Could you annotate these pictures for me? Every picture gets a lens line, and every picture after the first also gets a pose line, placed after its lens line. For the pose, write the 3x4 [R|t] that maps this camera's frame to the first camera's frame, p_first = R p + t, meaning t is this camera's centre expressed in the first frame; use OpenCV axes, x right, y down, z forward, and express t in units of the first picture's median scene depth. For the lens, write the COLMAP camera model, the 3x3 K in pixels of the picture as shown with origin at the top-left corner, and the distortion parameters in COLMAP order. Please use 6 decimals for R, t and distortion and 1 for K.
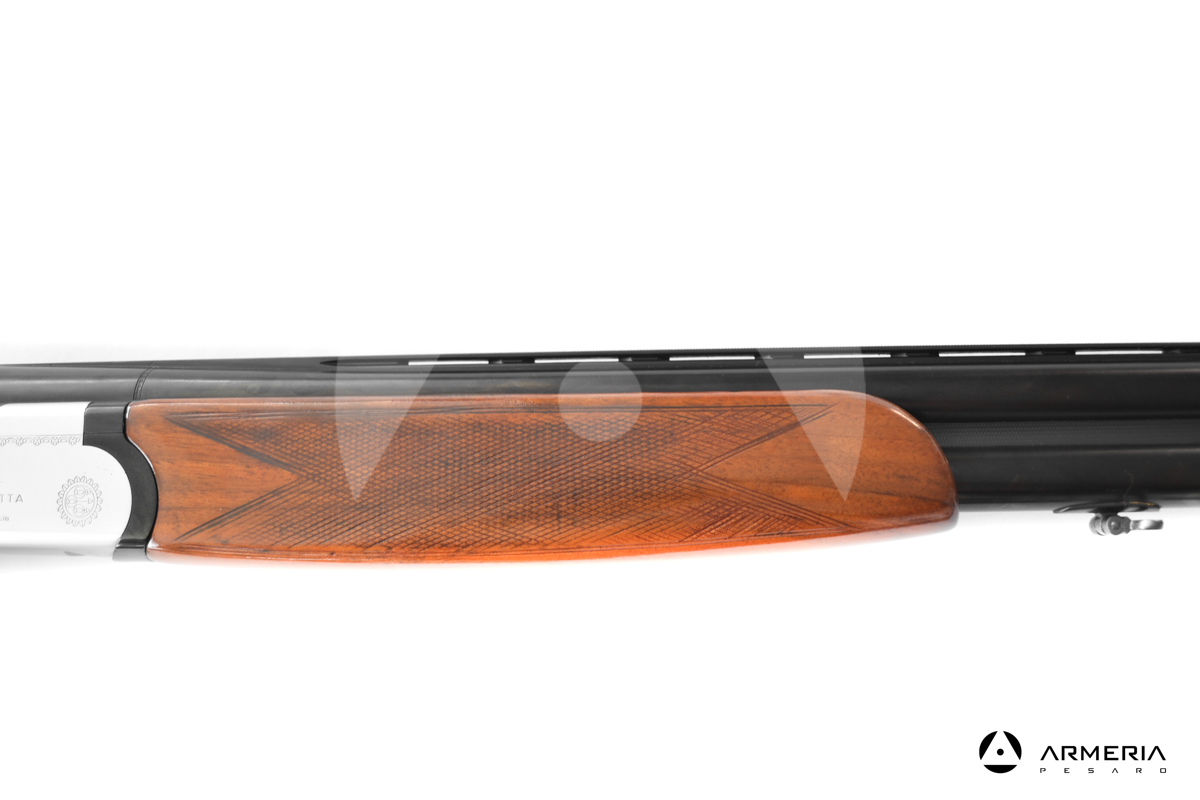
lens RADIAL K [[915.4, 0, 601.4], [0, 915.4, 360.5], [0, 0, 1]] dist [-0.076368, 0.003766]
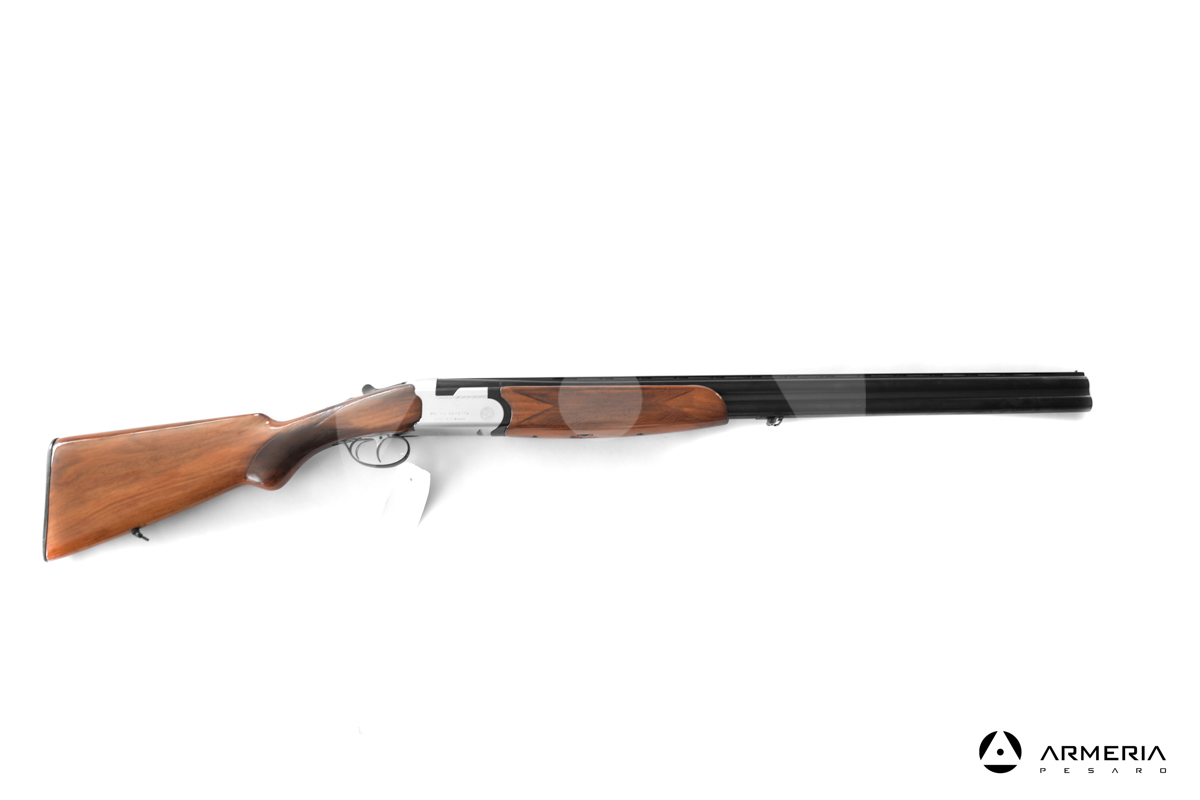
lens RADIAL K [[932.1, 0, 600.0], [0, 932.1, 400.0], [0, 0, 1]] dist [-0.026282, 0.002646]
pose [[0.994636, 0.012273, 0.102704, -0.535614], [-0.003585, 0.996429, -0.084358, 0.423586], [-0.103372, 0.083538, 0.991128, -2.785342]]
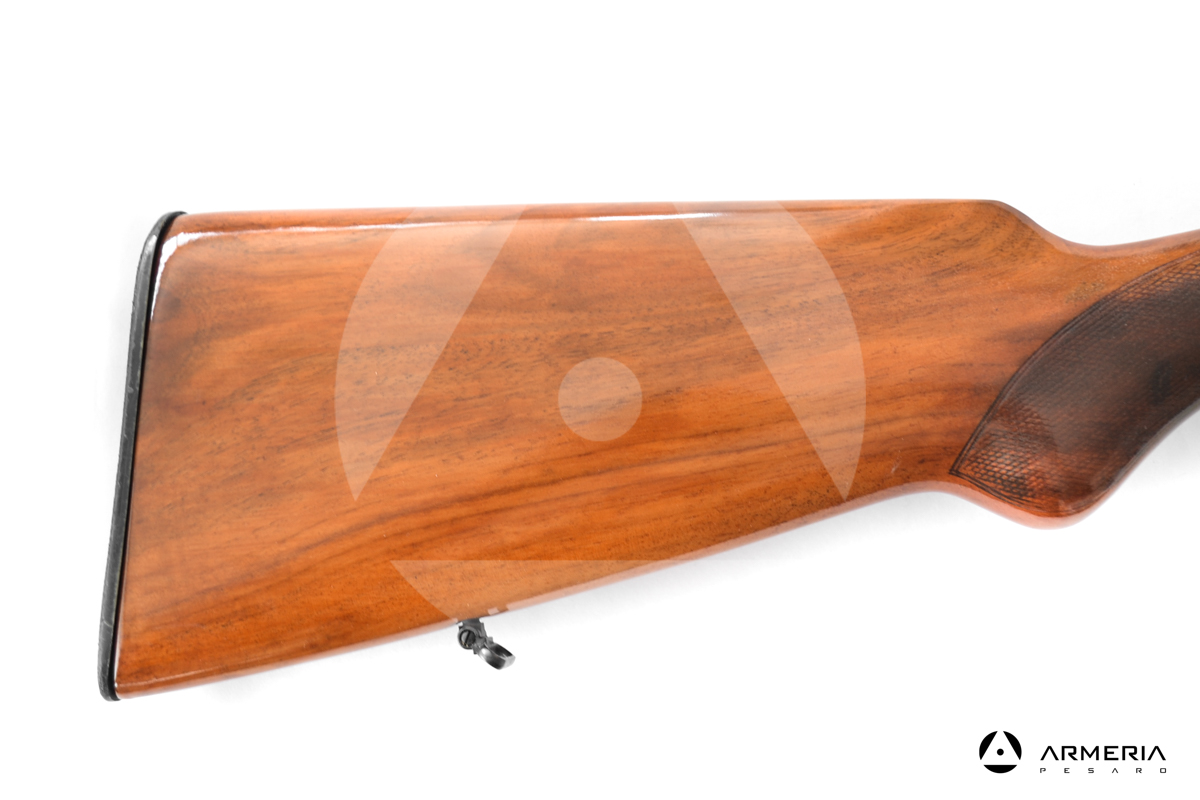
lens RADIAL K [[932.1, 0, 600.0], [0, 932.1, 400.0], [0, 0, 1]] dist [-0.026282, 0.002646]
pose [[0.991765, 0.120639, 0.042994, -1.940844], [-0.123077, 0.990614, 0.059467, 0.345586], [-0.035417, -0.064268, 0.997304, 0.229111]]
